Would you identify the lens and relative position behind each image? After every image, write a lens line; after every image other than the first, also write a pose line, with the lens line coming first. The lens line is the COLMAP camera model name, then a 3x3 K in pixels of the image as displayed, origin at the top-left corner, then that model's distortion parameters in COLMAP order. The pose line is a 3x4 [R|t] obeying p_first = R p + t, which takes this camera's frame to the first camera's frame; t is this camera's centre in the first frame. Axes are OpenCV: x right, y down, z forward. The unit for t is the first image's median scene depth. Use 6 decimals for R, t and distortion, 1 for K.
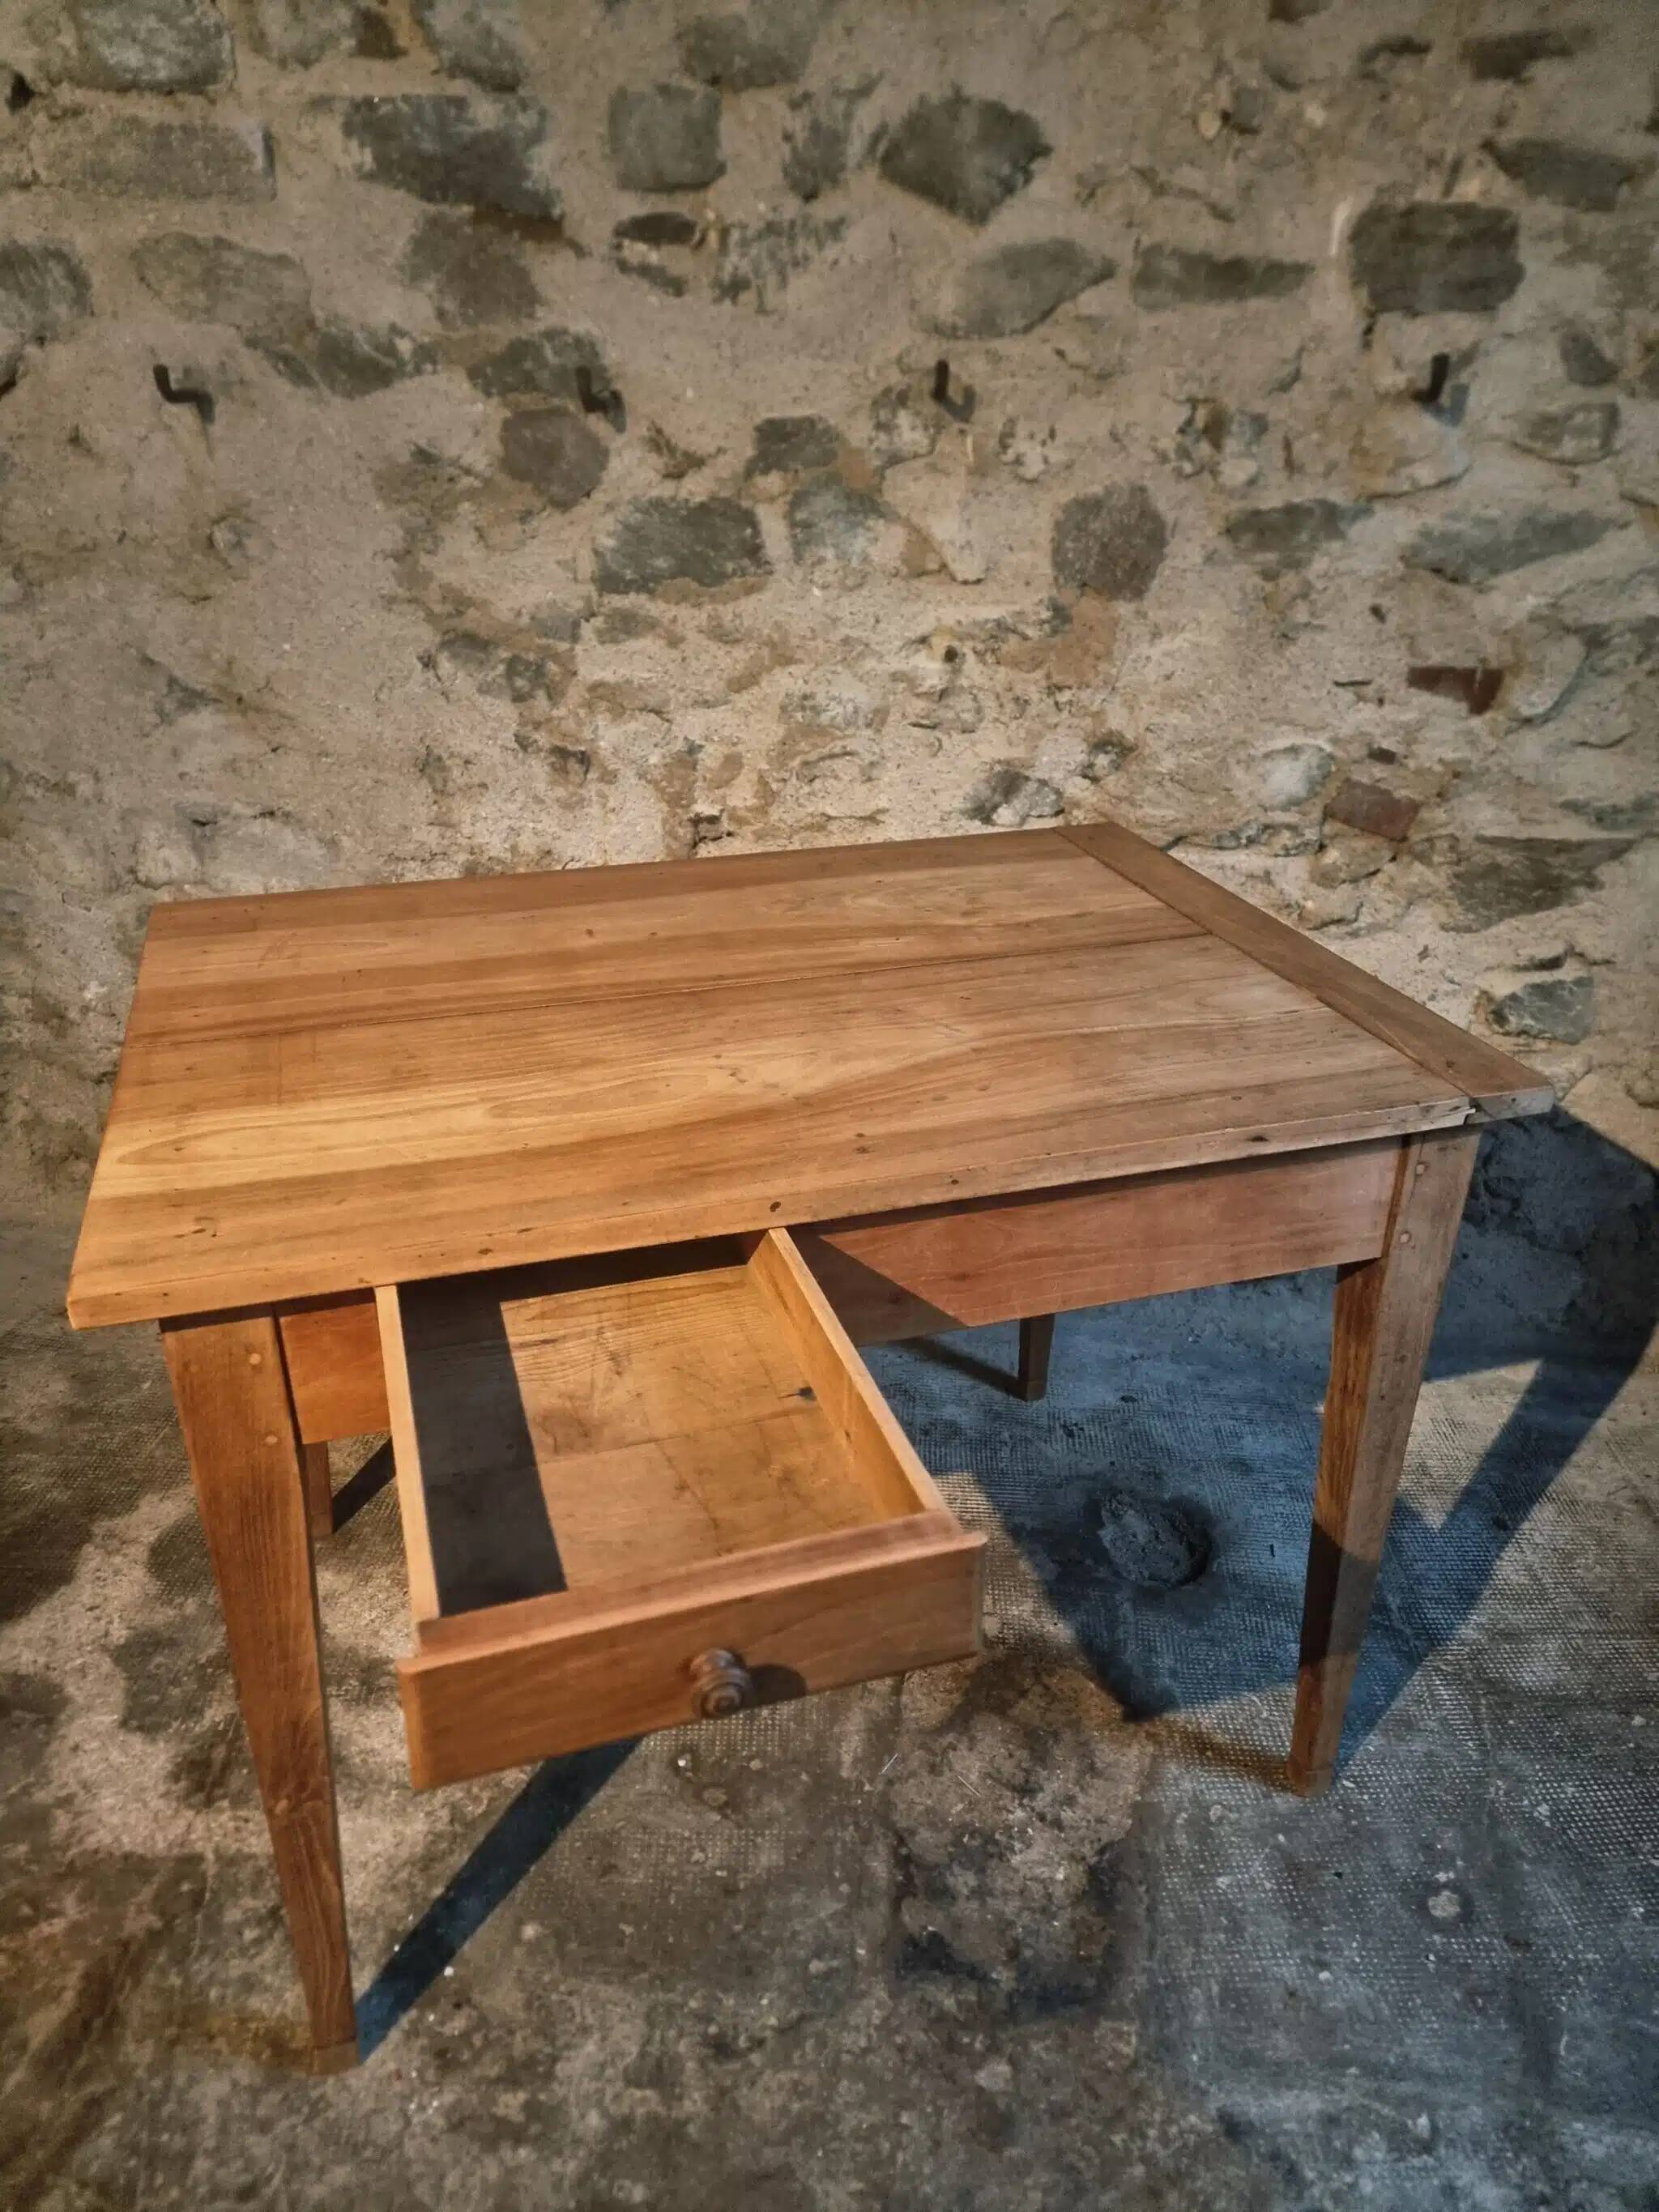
lens RADIAL K [[1547.6, 0, 811.9], [0, 1547.6, 1107.2], [0, 0, 1]] dist [0.078683, -0.066918]
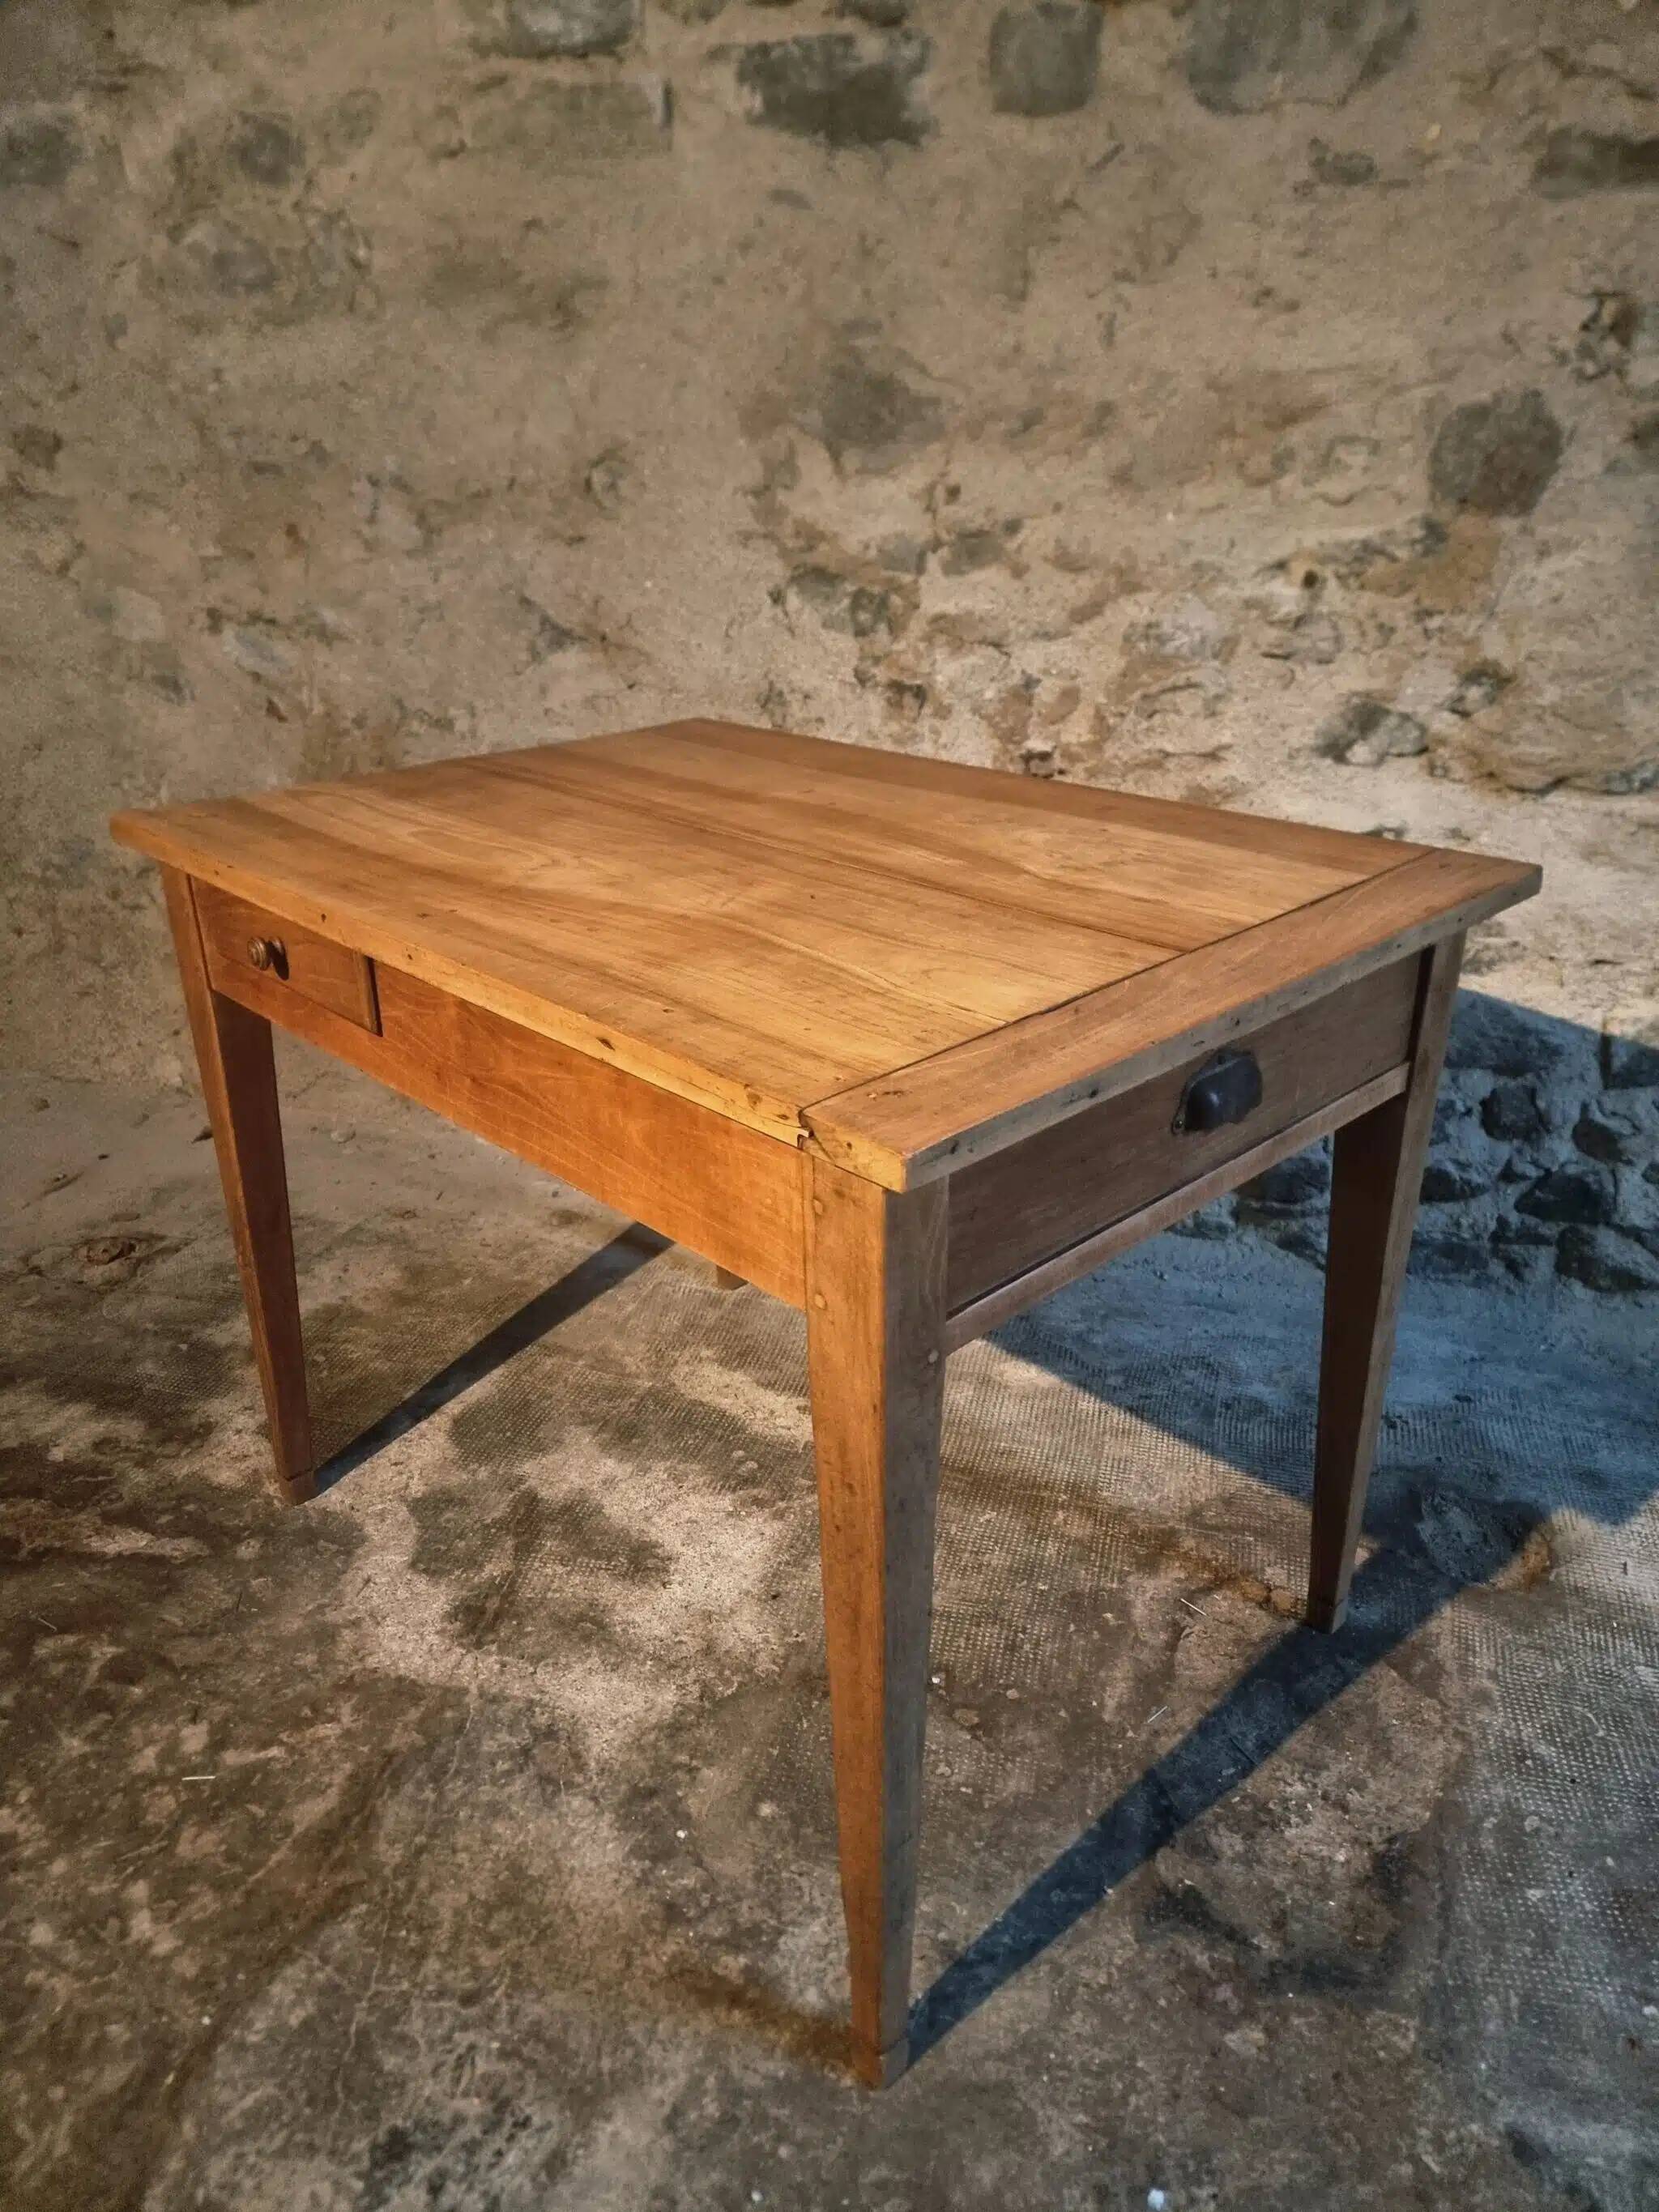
lens RADIAL K [[1555.8, 0, 814.7], [0, 1555.8, 1101.9], [0, 0, 1]] dist [0.074110, -0.066650]
pose [[0.974599, 0.067218, -0.213632, 0.028202], [-0.077324, 0.996231, -0.039298, 0.114459], [0.210186, 0.054819, 0.976123, 0.024230]]
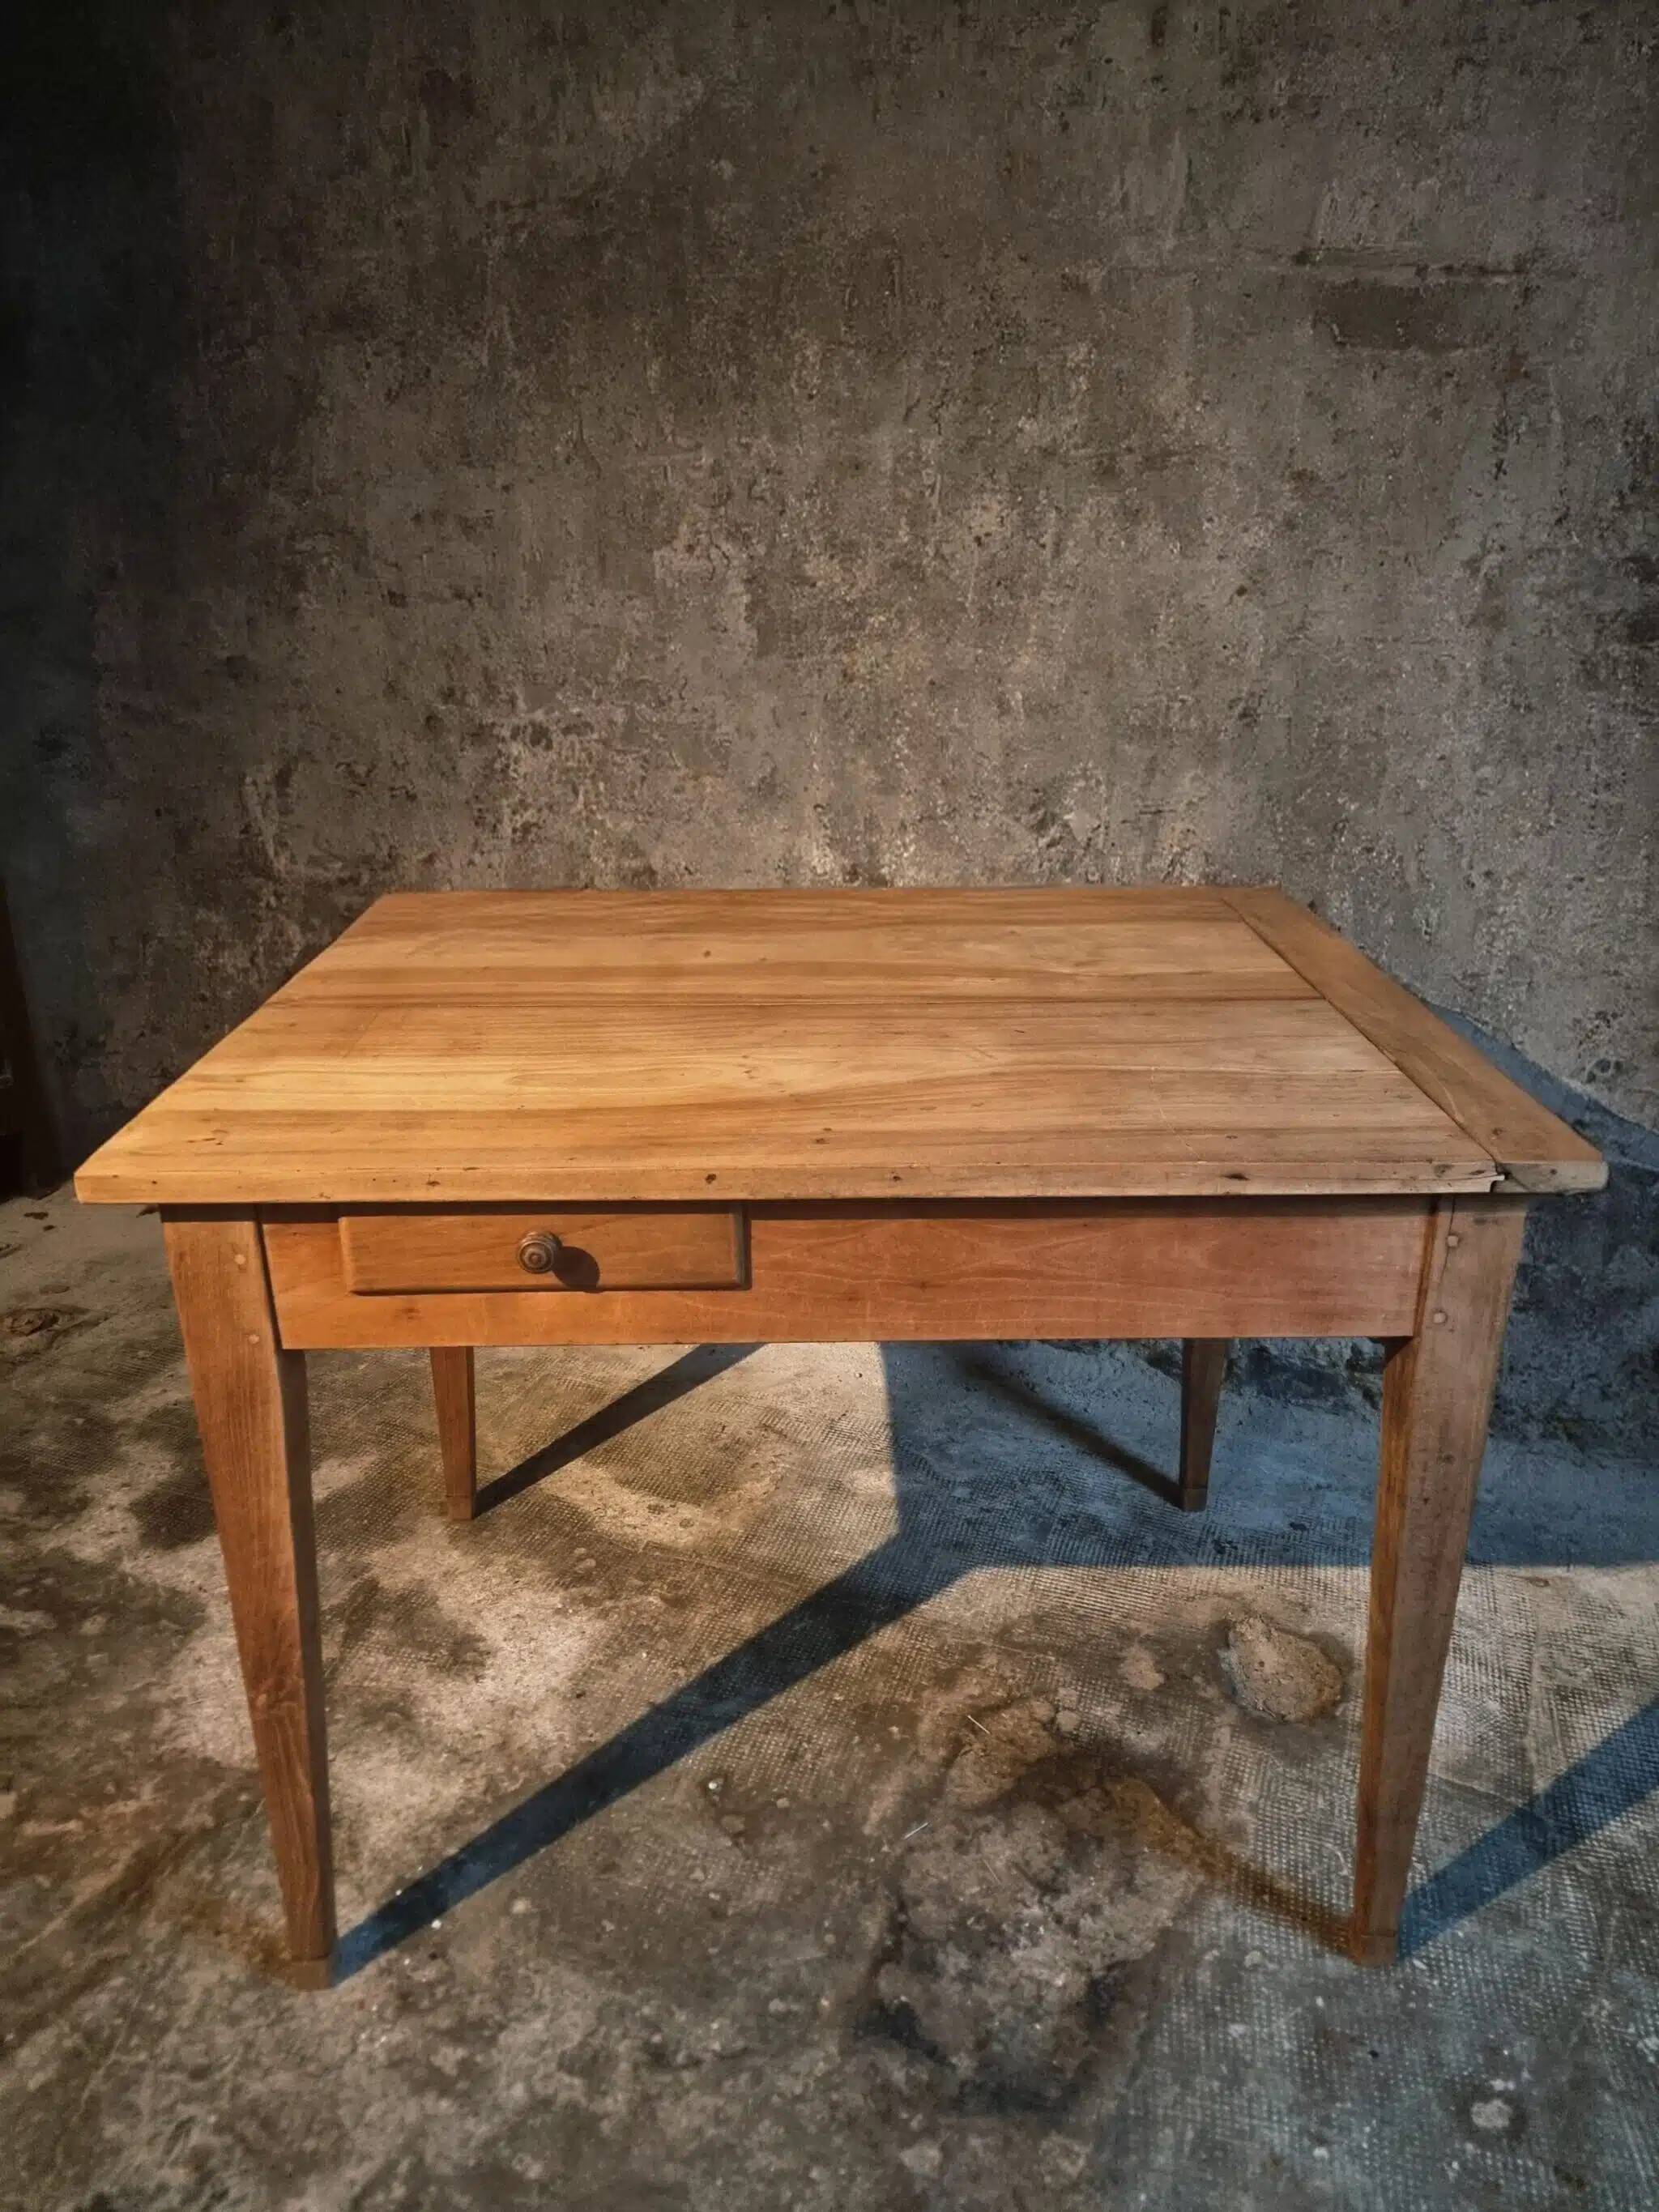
lens RADIAL K [[1576.1, 0, 826.7], [0, 1576.1, 1111.3], [0, 0, 1]] dist [0.087925, -0.077932]
pose [[0.961586, 0.092701, -0.258376, 0.221718], [-0.114034, 0.991091, -0.068809, 0.057879], [0.249696, 0.095629, 0.963591, -0.003086]]
